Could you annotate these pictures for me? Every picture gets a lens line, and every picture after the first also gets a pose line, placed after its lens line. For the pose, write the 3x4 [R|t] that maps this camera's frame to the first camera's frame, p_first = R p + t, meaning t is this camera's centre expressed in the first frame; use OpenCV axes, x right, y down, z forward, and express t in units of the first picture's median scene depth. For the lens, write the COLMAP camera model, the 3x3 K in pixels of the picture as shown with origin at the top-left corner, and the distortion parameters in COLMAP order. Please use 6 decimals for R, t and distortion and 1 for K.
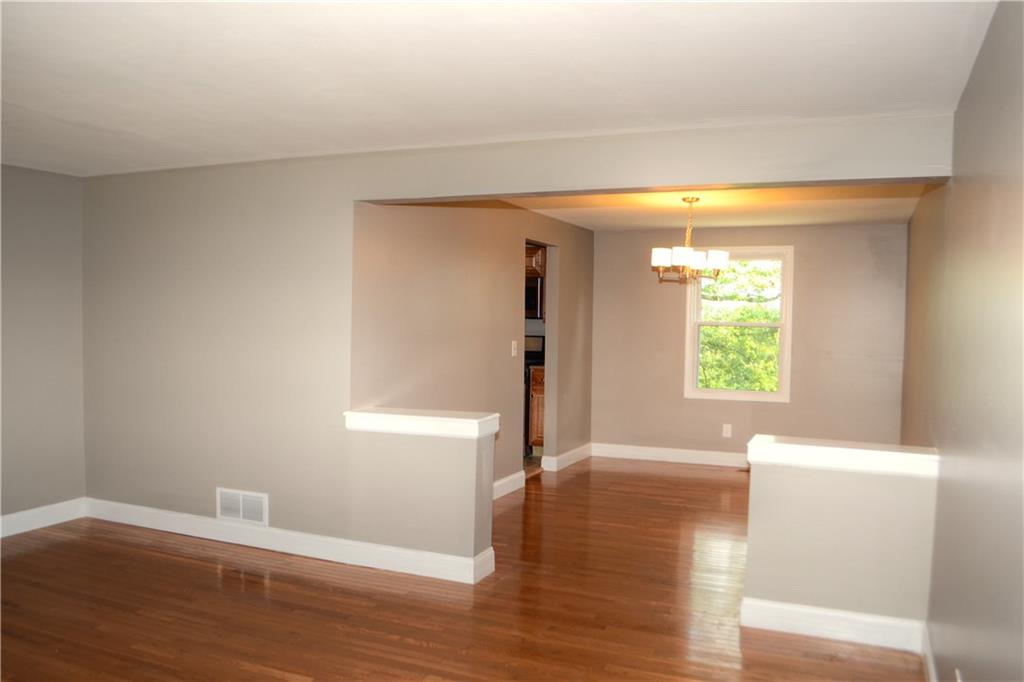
lens RADIAL K [[815.0, 0, 534.1], [0, 815.0, 355.5], [0, 0, 1]] dist [-0.080399, 0.006391]
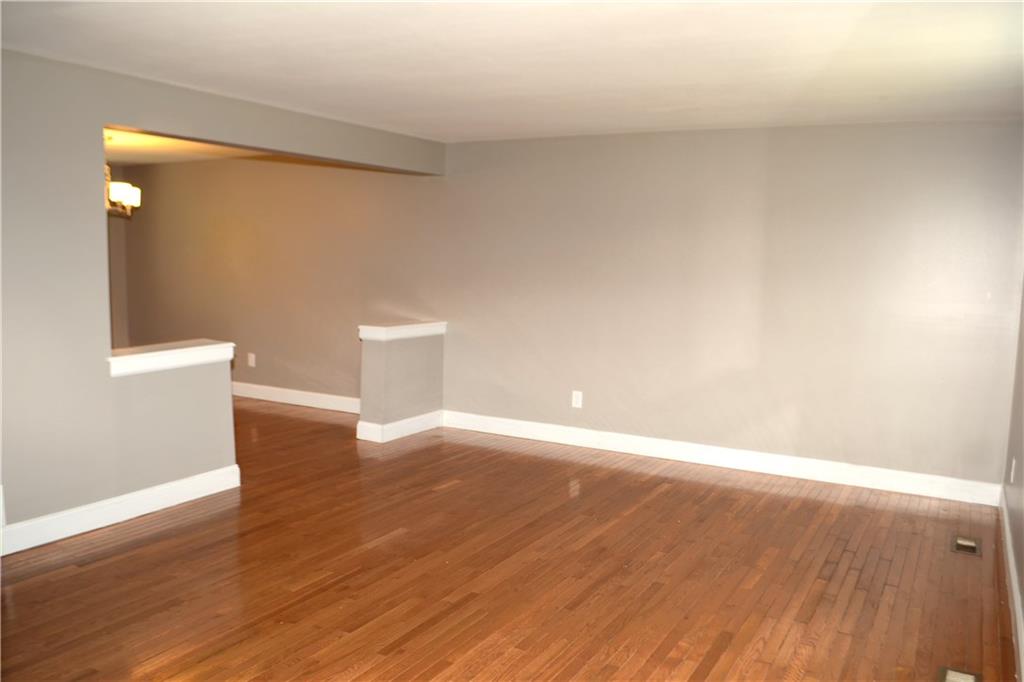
lens RADIAL K [[815.0, 0, 534.1], [0, 815.0, 355.5], [0, 0, 1]] dist [-0.080399, 0.006391]
pose [[0.102816, -0.137128, 0.985203, -1.127184], [0.032224, 0.990391, 0.134487, -0.040659], [-0.994178, 0.017920, 0.106247, 0.458341]]
